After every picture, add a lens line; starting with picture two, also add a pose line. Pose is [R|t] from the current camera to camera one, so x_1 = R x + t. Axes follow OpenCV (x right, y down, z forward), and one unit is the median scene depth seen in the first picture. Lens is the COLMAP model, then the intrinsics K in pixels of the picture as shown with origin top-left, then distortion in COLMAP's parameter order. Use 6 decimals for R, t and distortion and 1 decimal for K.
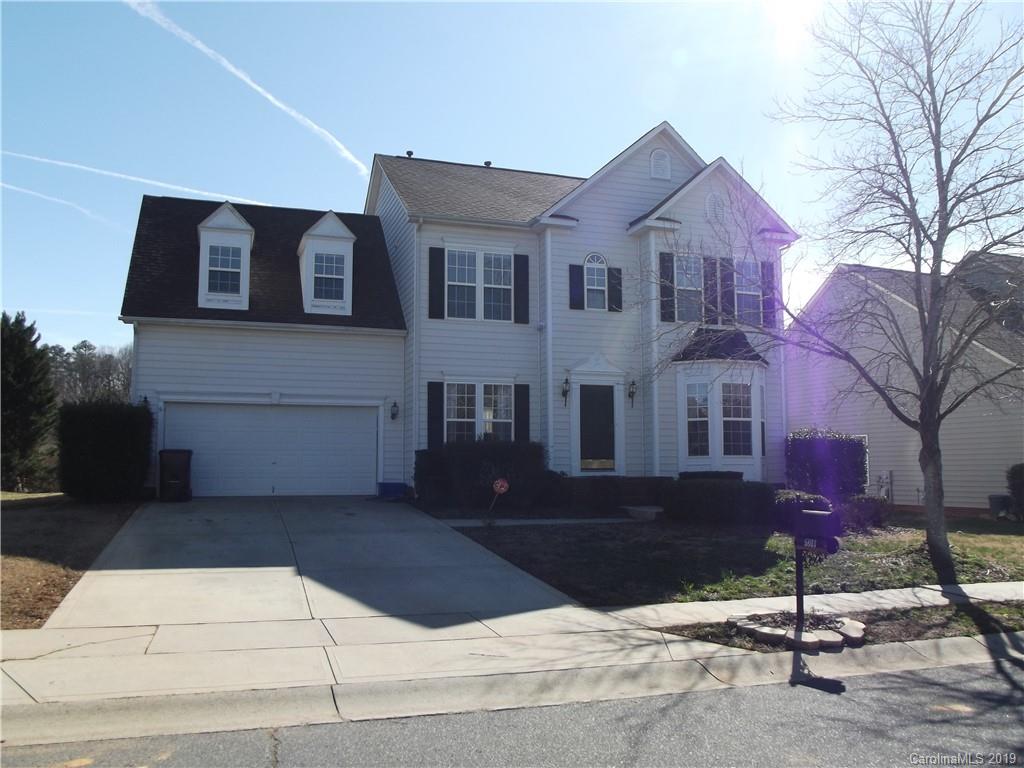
lens RADIAL K [[840.1, 0, 514.8], [0, 840.1, 385.6], [0, 0, 1]] dist [-0.083754, 0.060122]
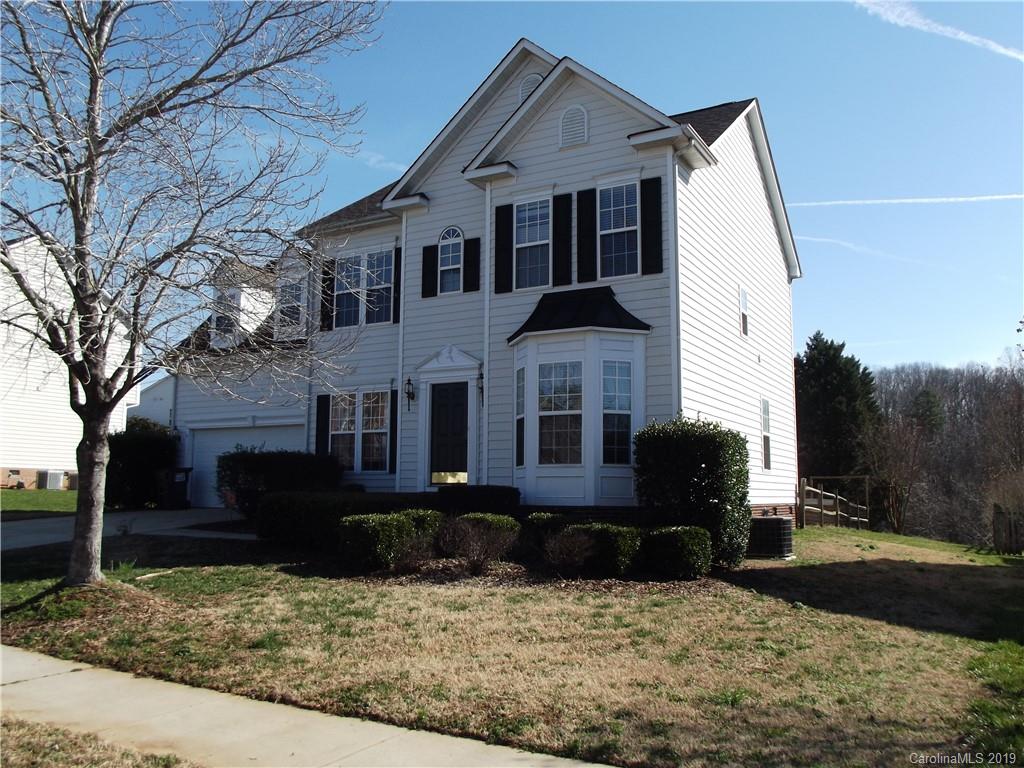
lens RADIAL K [[840.1, 0, 514.8], [0, 840.1, 385.6], [0, 0, 1]] dist [-0.083754, 0.060122]
pose [[0.659578, -0.089584, -0.746278, 0.765457], [0.069196, 0.995893, -0.058391, 0.055762], [0.748444, -0.013127, 0.663068, 0.495529]]
